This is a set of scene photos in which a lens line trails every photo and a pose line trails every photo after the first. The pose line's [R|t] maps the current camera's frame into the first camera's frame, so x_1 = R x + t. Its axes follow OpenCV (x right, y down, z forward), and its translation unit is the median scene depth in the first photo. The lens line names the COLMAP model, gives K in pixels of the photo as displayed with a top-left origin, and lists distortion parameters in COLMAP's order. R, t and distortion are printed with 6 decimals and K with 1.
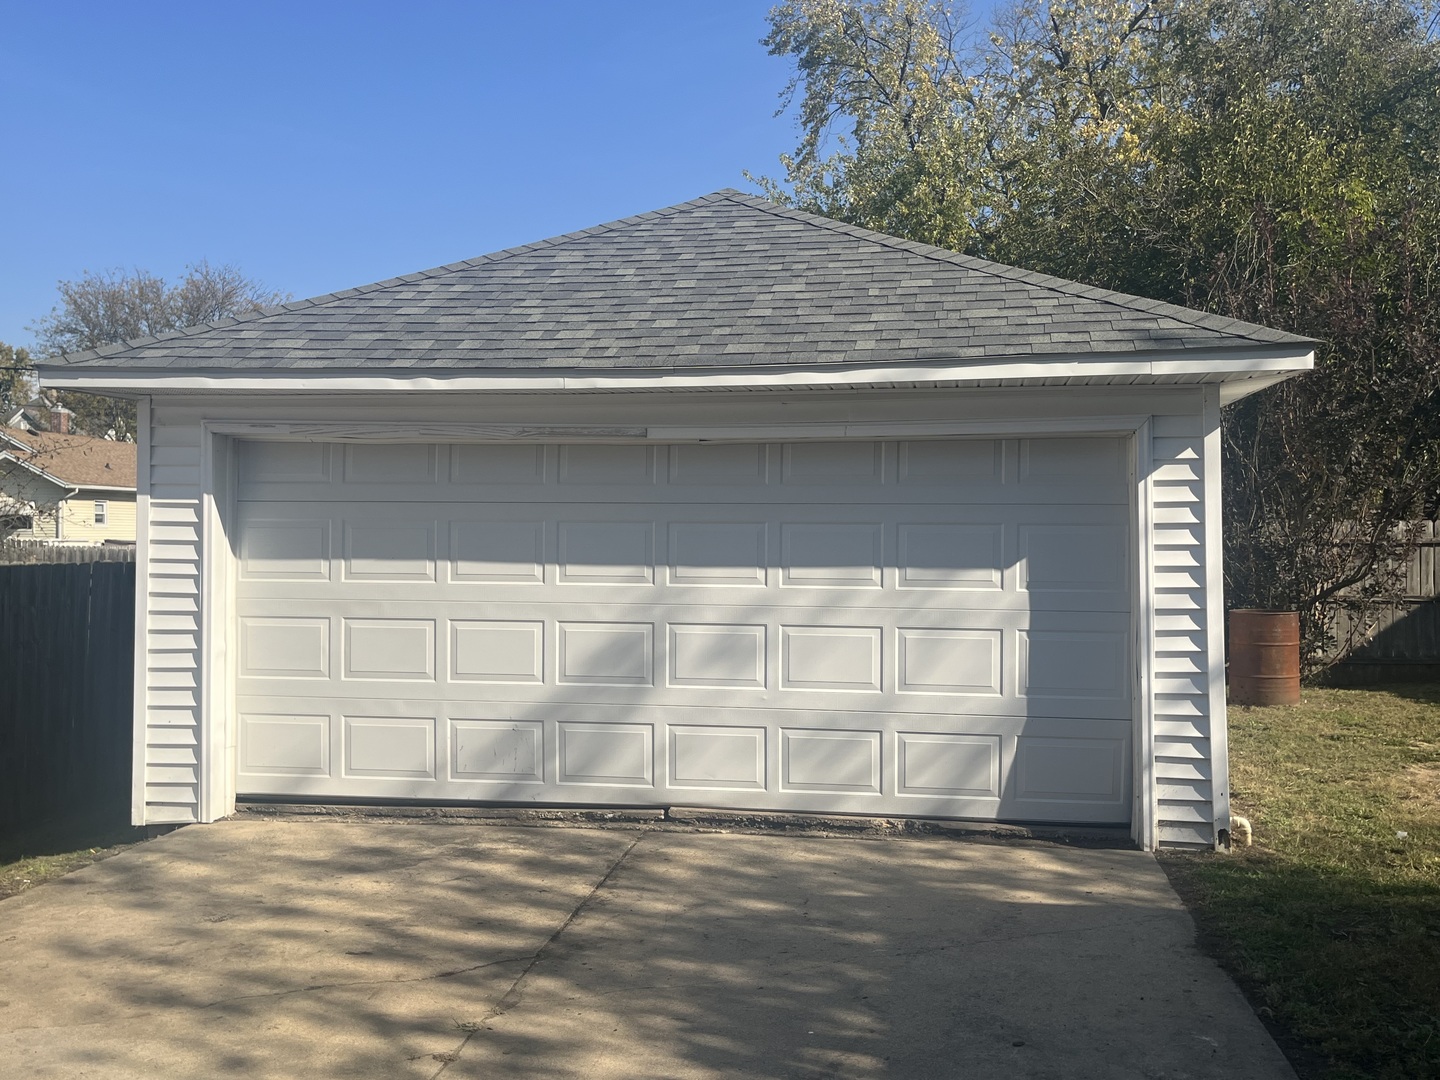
lens RADIAL K [[1318.7, 0, 712.3], [0, 1318.7, 540.0], [0, 0, 1]] dist [0.023608, 0.000000]
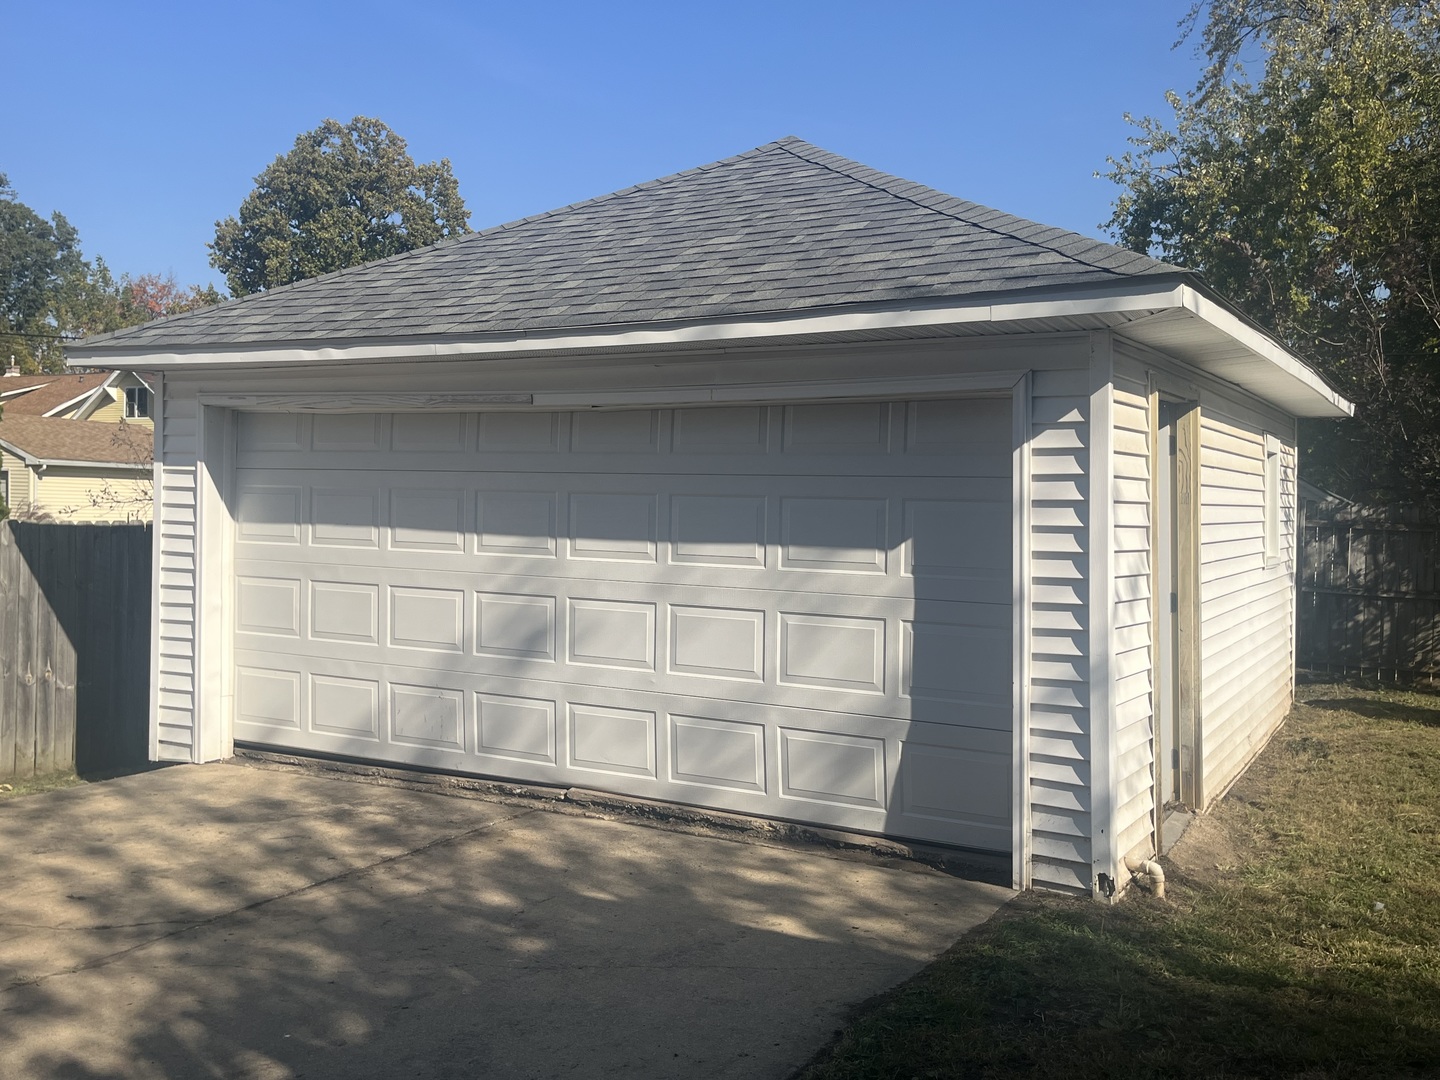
lens RADIAL K [[1318.7, 0, 718.8], [0, 1318.7, 535.7], [0, 0, 1]] dist [0.023608, 0.000000]
pose [[0.935587, 0.022475, -0.352381, 0.421514], [-0.015362, 0.999618, 0.022970, -0.005764], [0.352763, -0.016077, 0.935575, 0.142695]]
